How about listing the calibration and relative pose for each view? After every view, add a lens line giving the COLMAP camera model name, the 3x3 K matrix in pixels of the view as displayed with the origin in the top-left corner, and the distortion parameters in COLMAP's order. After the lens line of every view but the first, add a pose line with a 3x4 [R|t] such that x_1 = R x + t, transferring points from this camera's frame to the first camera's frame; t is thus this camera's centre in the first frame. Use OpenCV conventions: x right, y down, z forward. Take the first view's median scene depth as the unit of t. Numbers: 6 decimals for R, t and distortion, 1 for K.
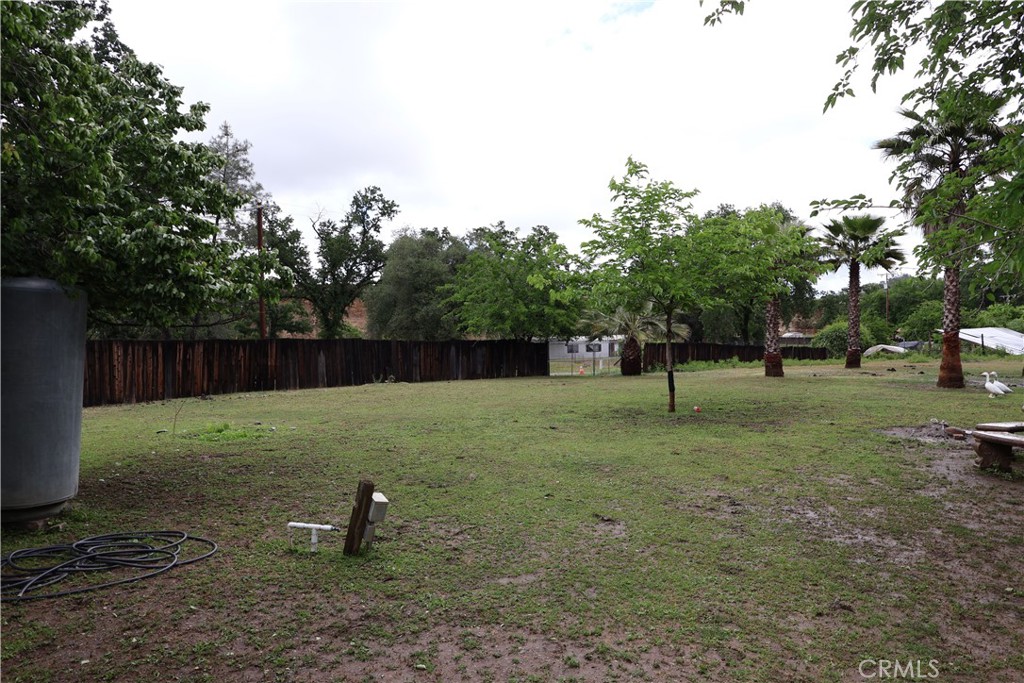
lens RADIAL K [[662.6, 0, 519.7], [0, 662.6, 333.3], [0, 0, 1]] dist [-0.002608, -0.003840]
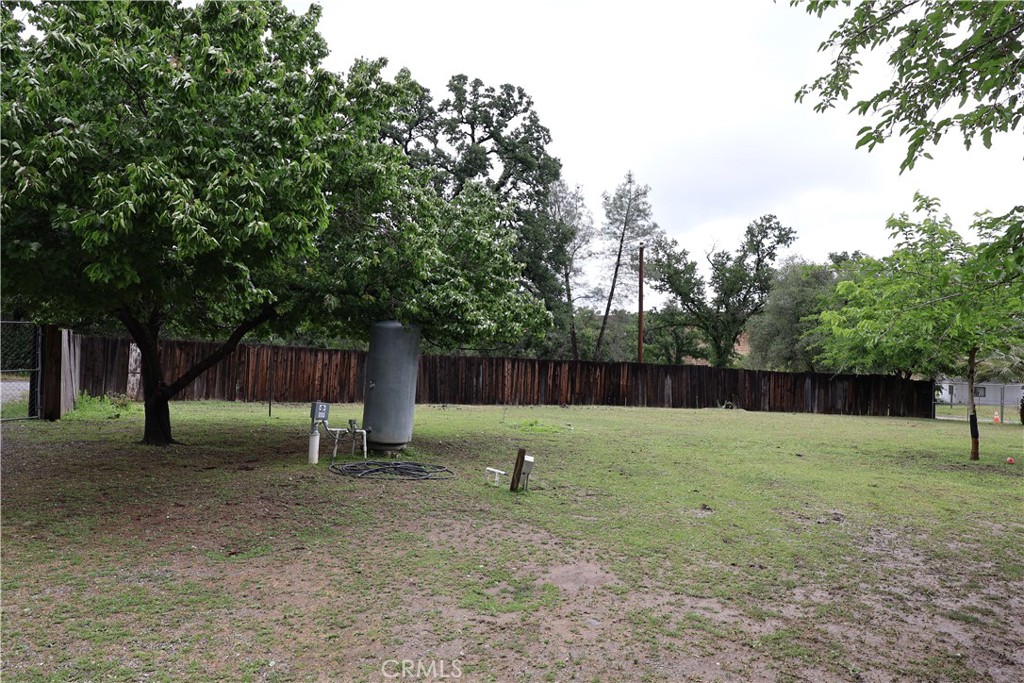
lens RADIAL K [[662.6, 0, 511.7], [0, 662.6, 343.4], [0, 0, 1]] dist [-0.002608, -0.003840]
pose [[0.811302, 0.028583, -0.583929, 0.110886], [-0.042942, 0.999020, -0.010761, -0.002696], [0.583049, 0.033806, 0.811734, -0.057265]]
